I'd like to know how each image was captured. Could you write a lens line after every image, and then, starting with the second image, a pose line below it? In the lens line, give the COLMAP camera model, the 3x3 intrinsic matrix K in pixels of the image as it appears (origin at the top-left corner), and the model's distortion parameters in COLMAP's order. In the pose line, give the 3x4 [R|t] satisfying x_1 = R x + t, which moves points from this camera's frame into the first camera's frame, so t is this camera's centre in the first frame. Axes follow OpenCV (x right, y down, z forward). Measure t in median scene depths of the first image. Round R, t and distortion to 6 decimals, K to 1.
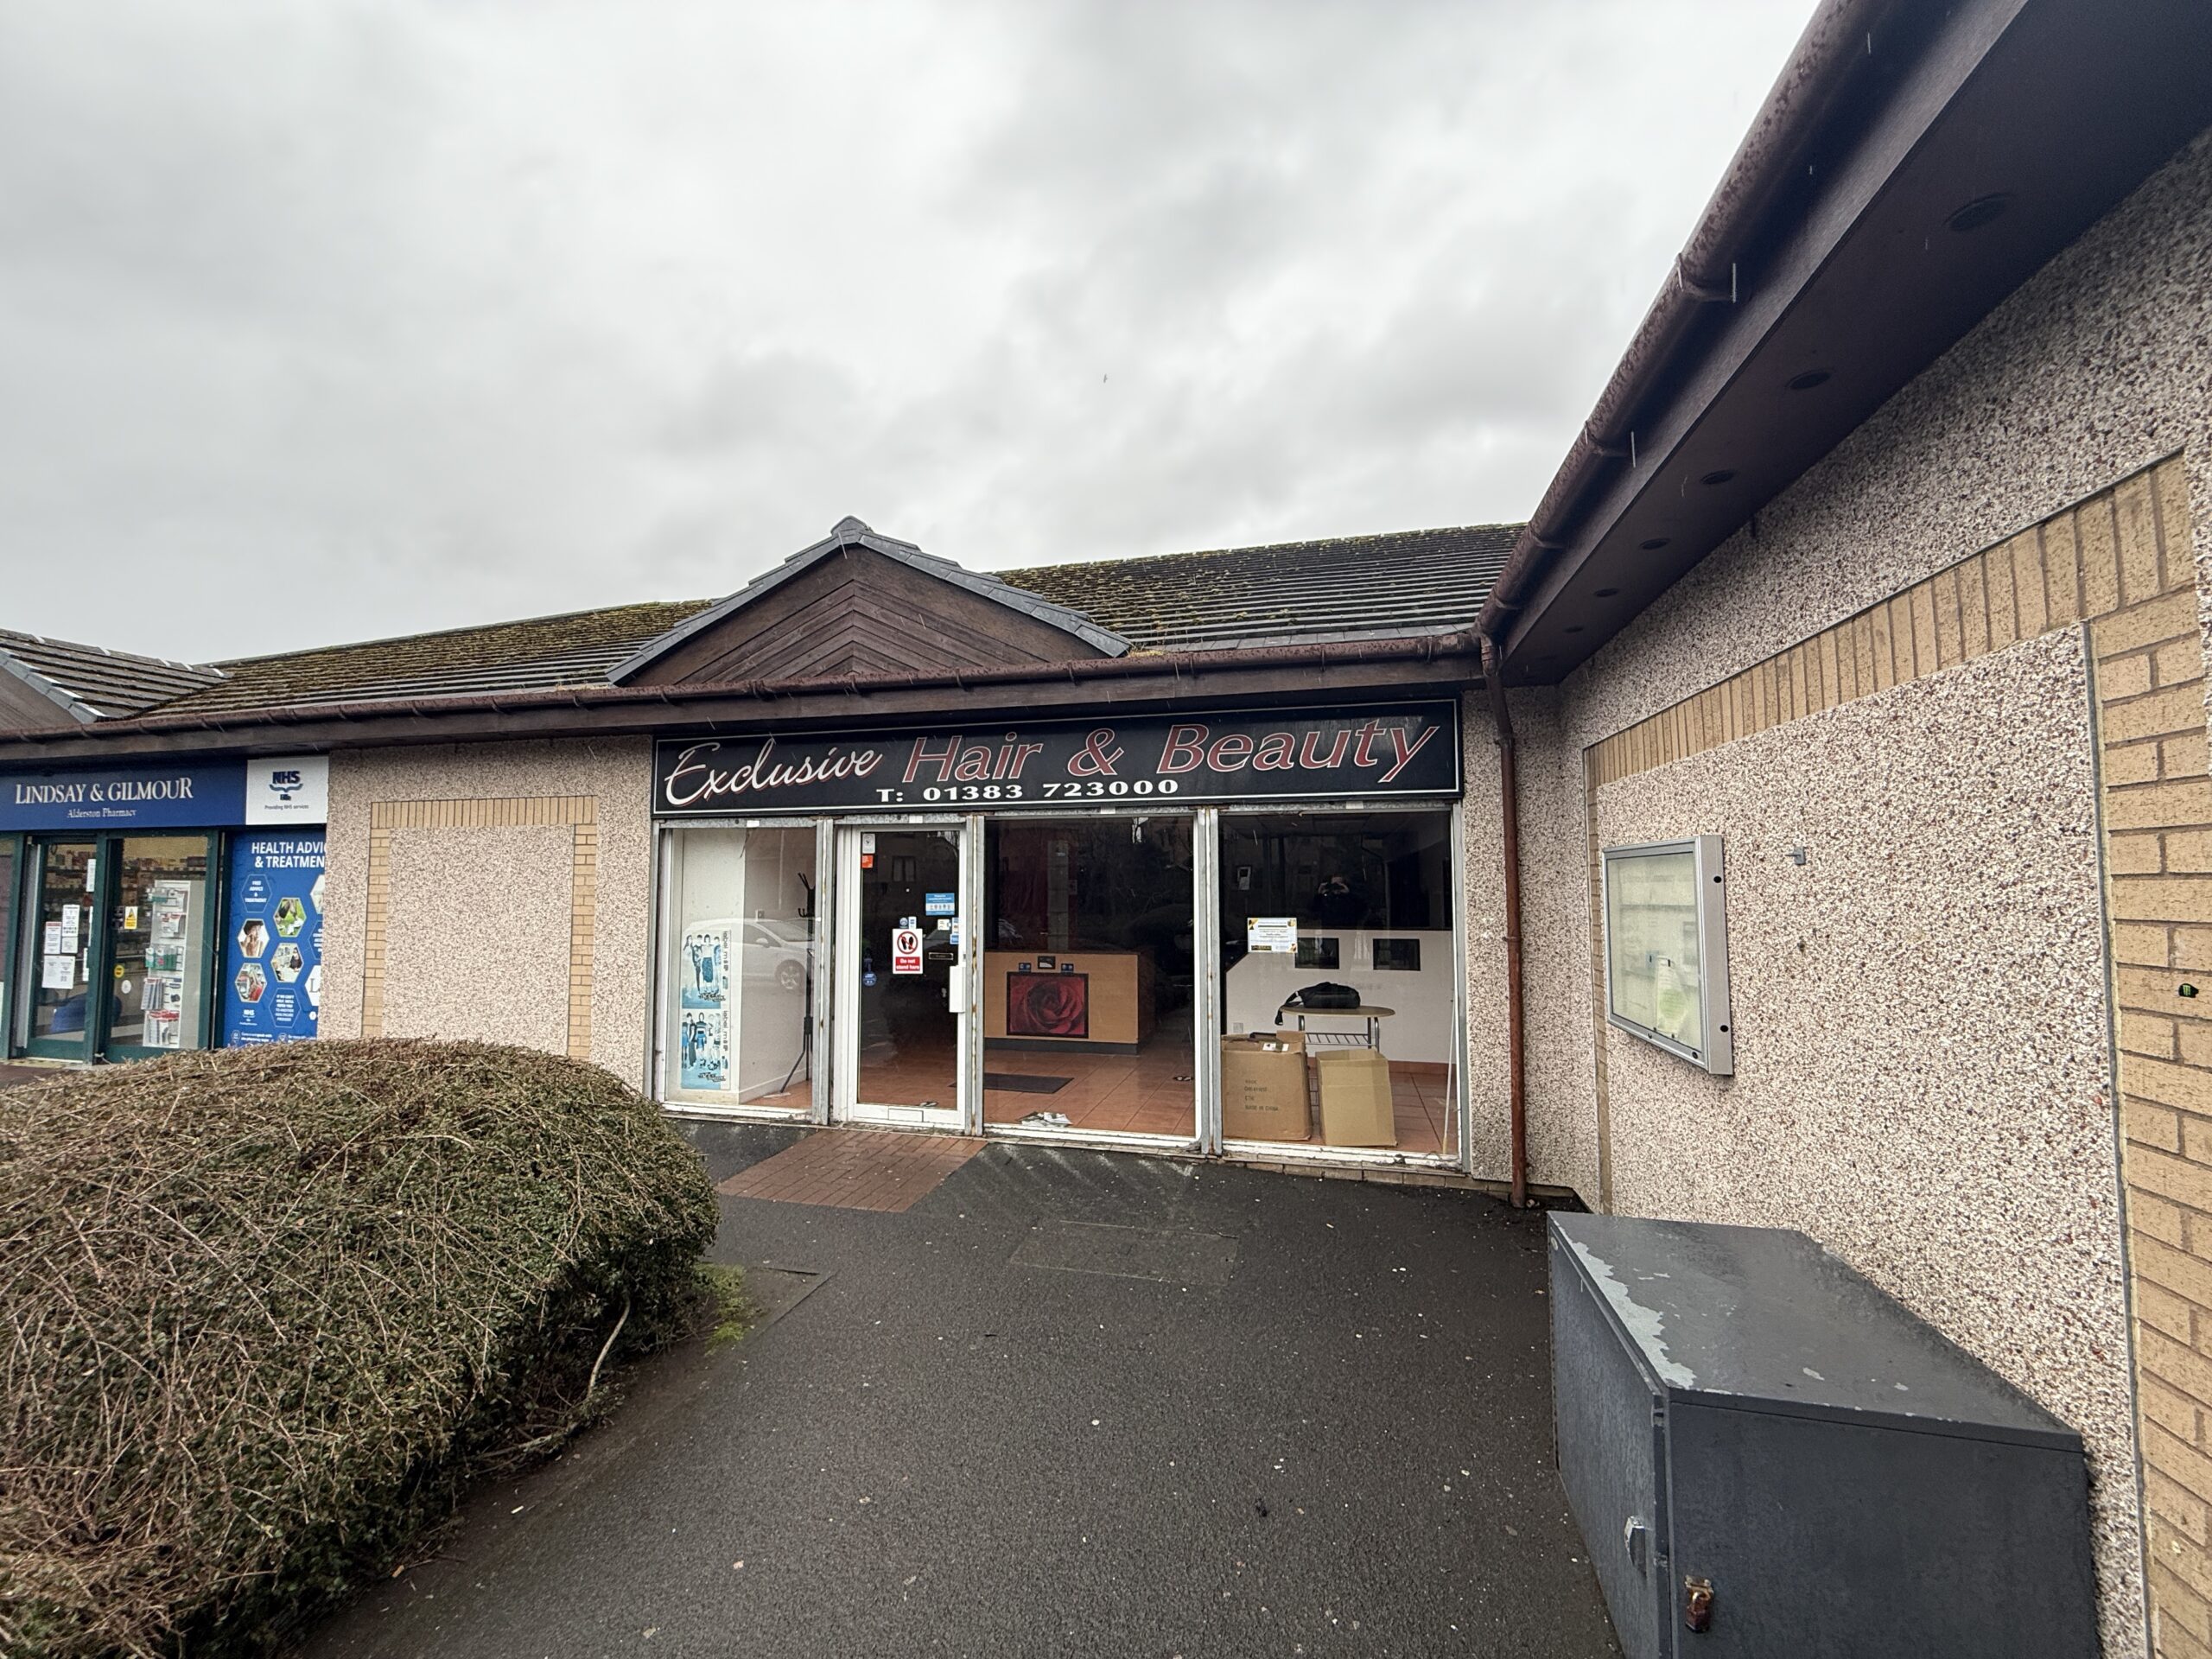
lens RADIAL K [[883.9, 0, 1109.8], [0, 883.9, 826.5], [0, 0, 1]] dist [0.006294, -0.000690]
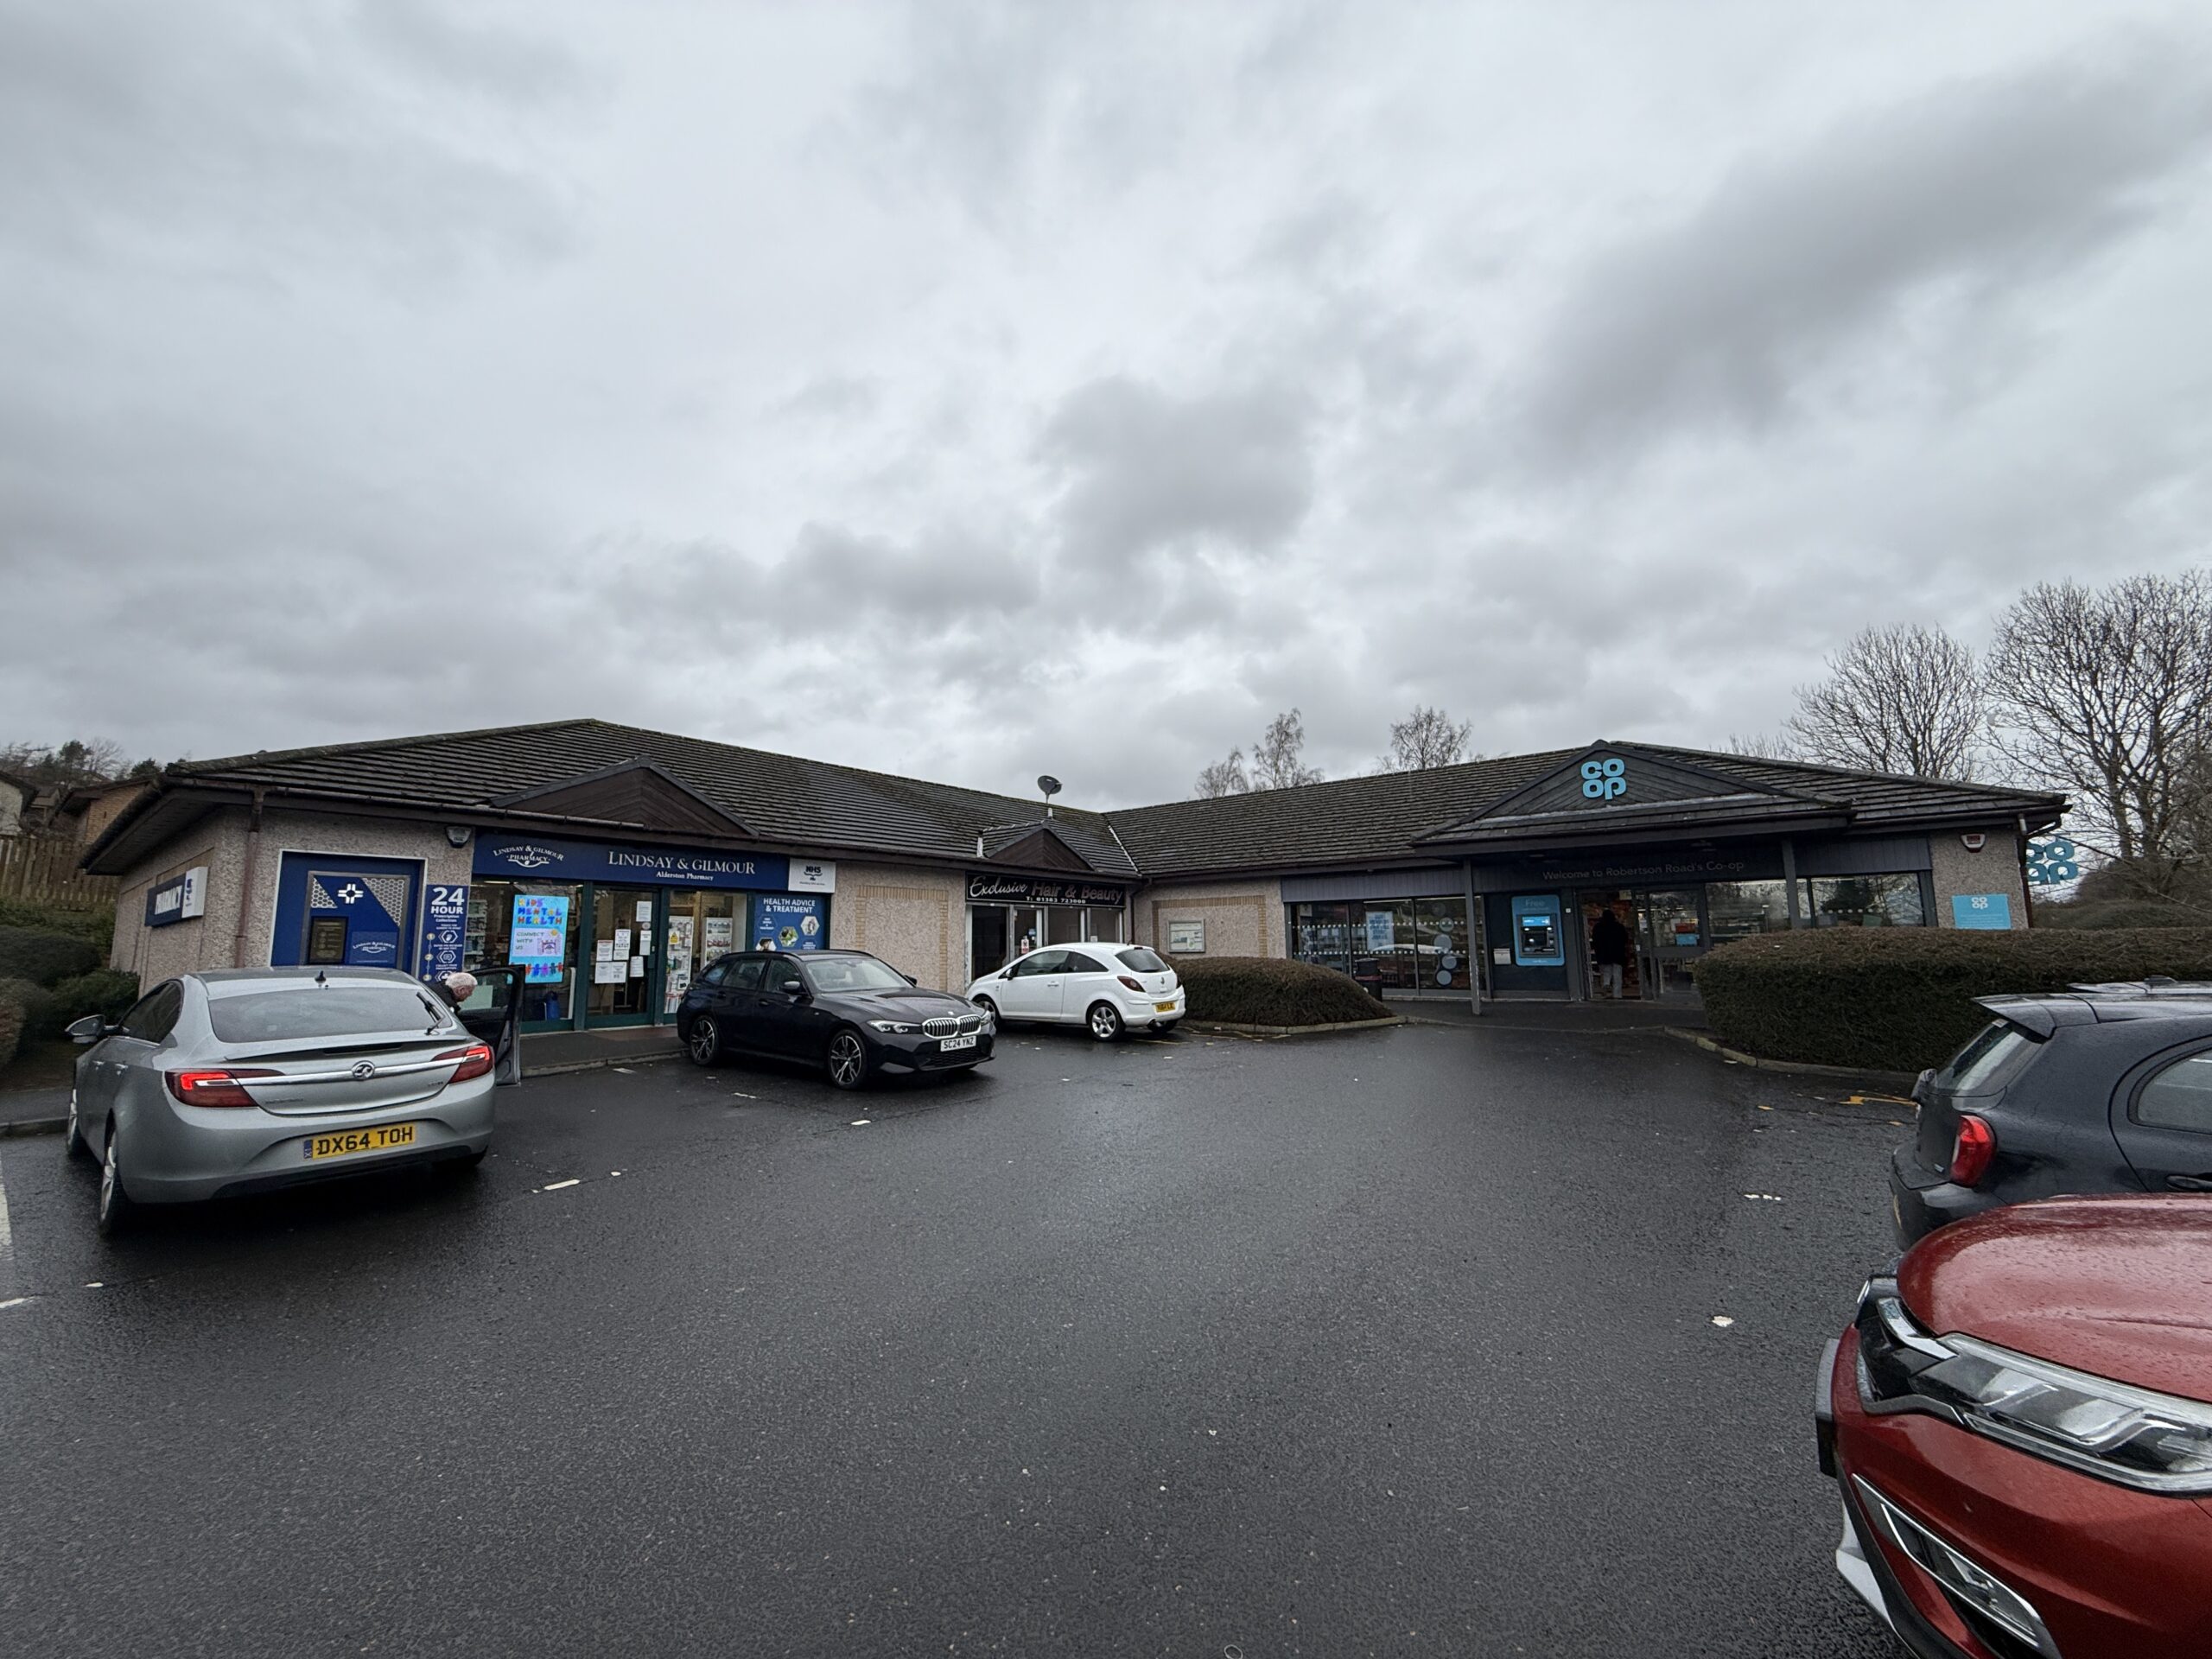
lens RADIAL K [[883.9, 0, 1102.3], [0, 883.9, 832.5], [0, 0, 1]] dist [0.006294, -0.000690]
pose [[0.404321, 0.119967, 0.906715, -3.130635], [-0.047507, 0.992777, -0.110170, 0.068699], [-0.913382, 0.001469, 0.407100, -0.592680]]
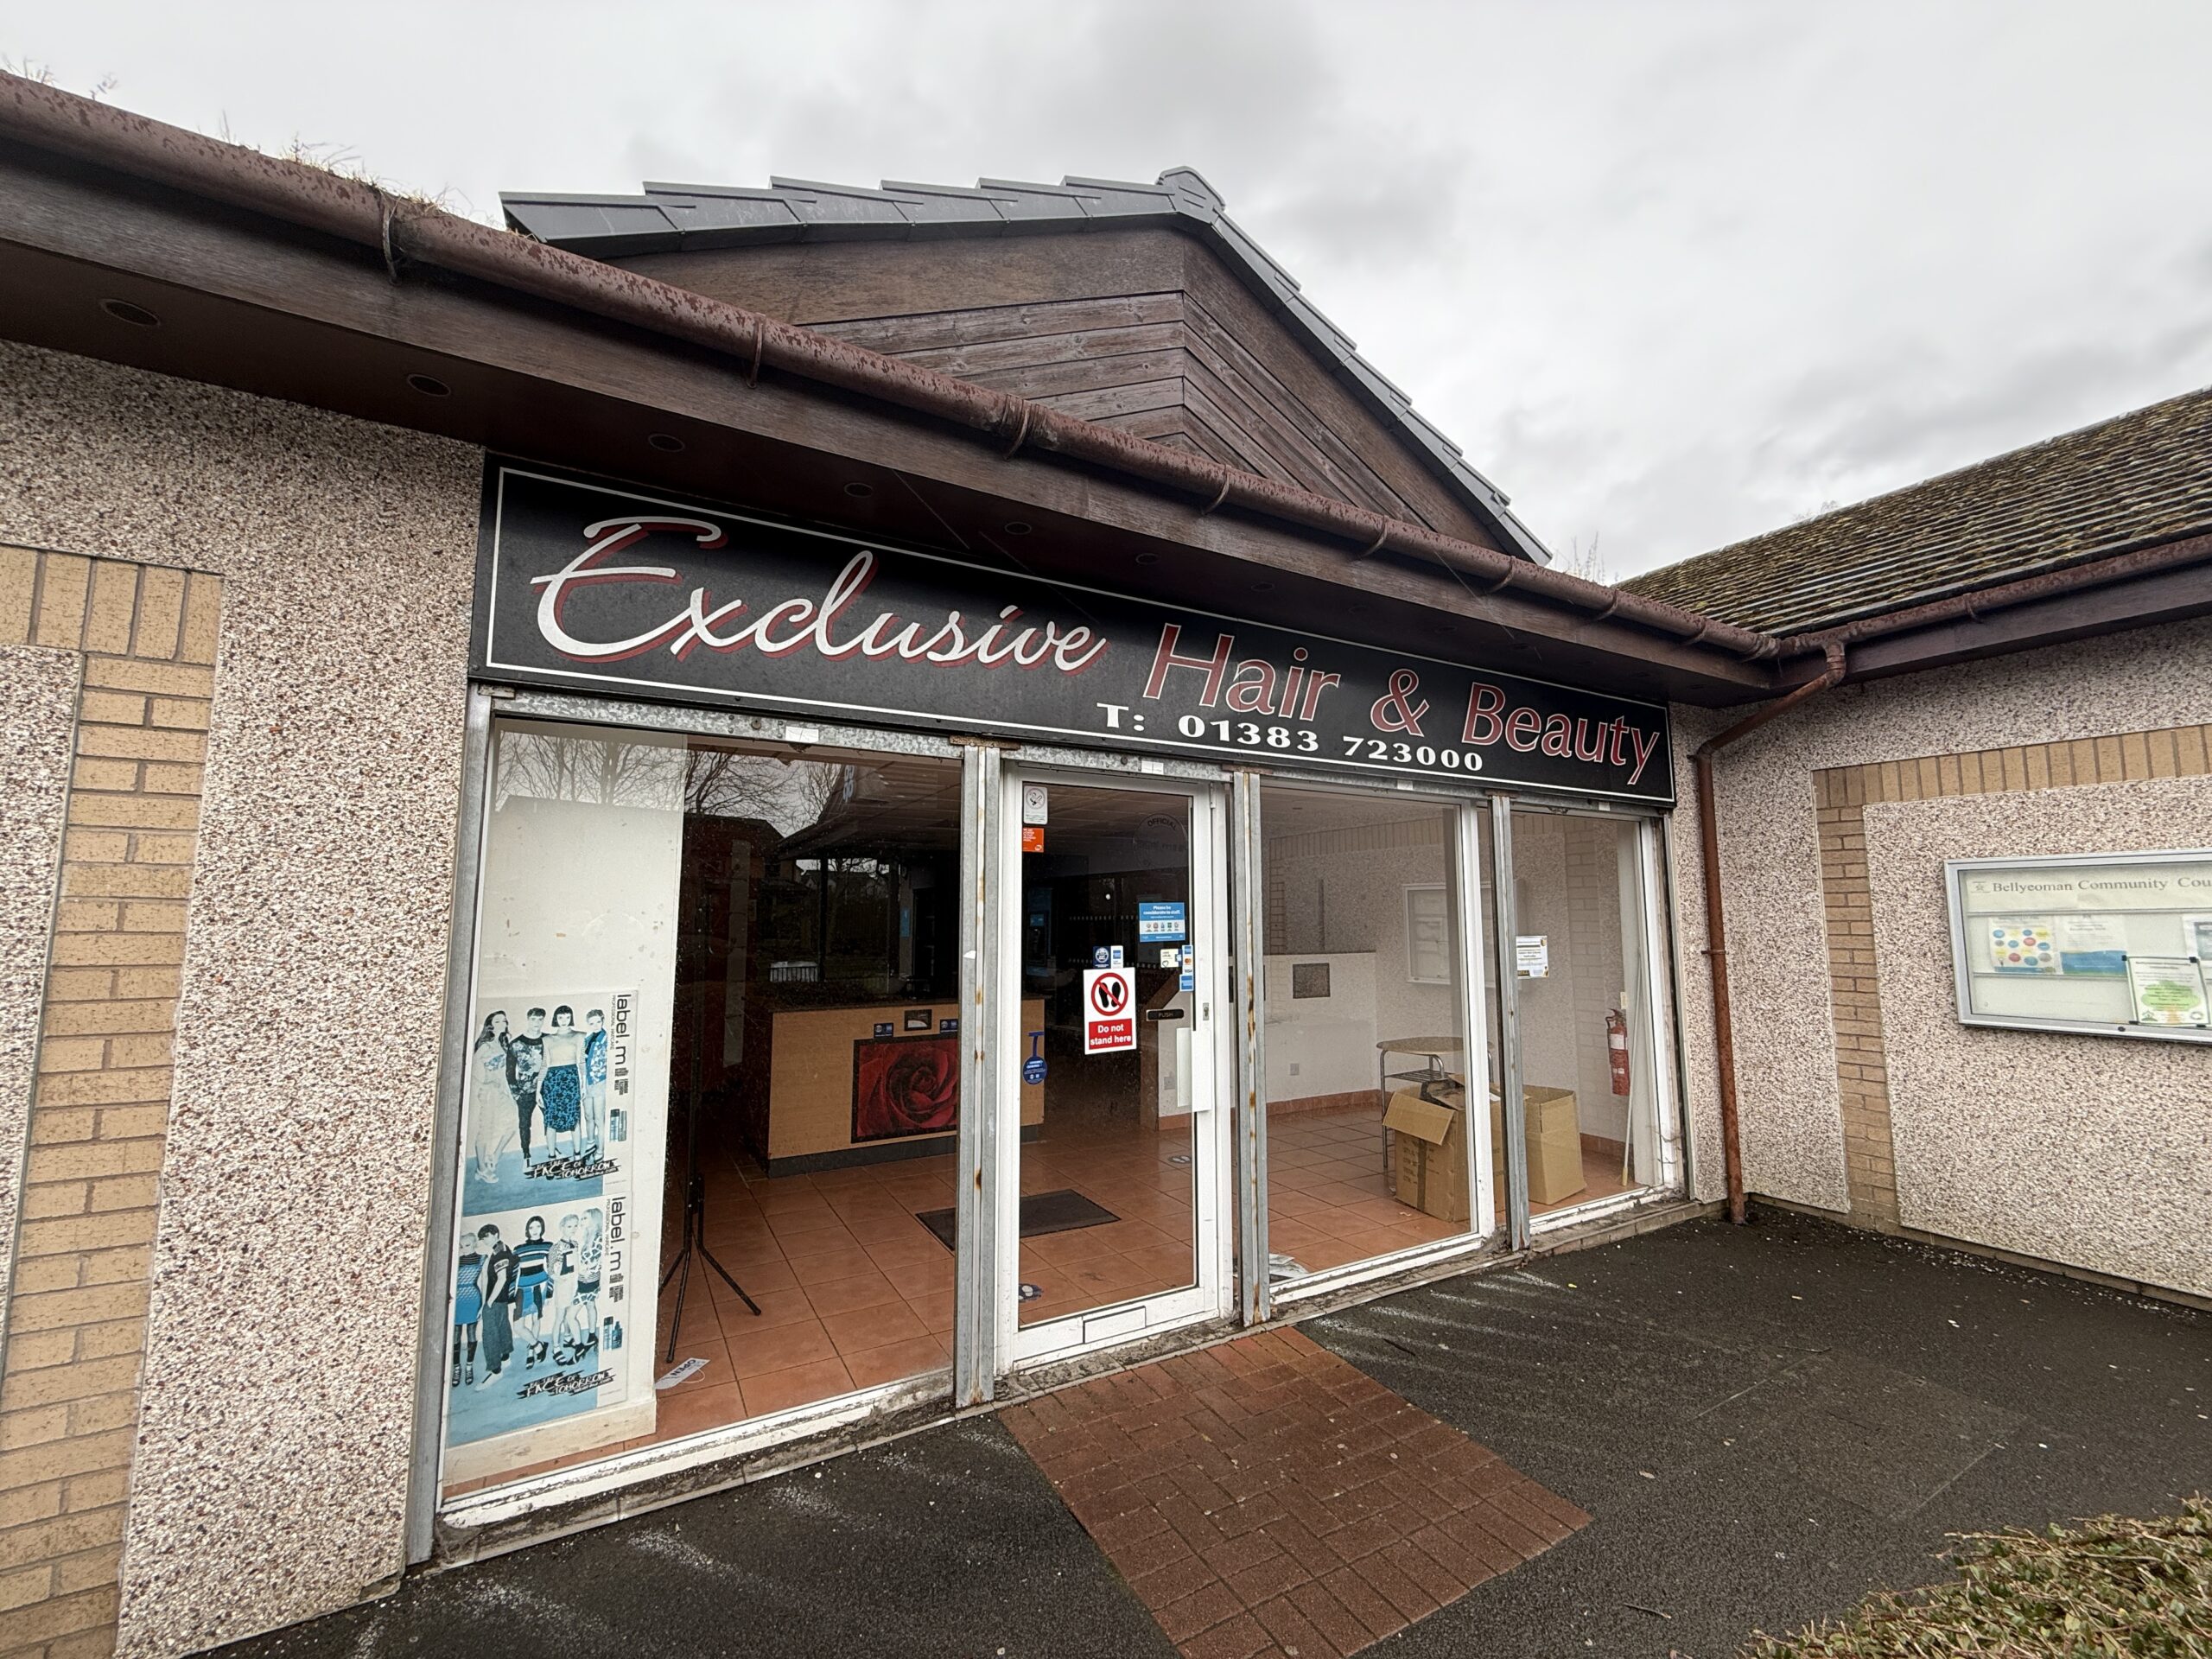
lens RADIAL K [[883.9, 0, 1096.3], [0, 883.9, 830.8], [0, 0, 1]] dist [0.006294, -0.000690]
pose [[0.721575, 0.070150, 0.688773, -0.613769], [-0.045630, 0.997509, -0.053792, 0.061670], [-0.690831, 0.007386, 0.722978, 0.615767]]
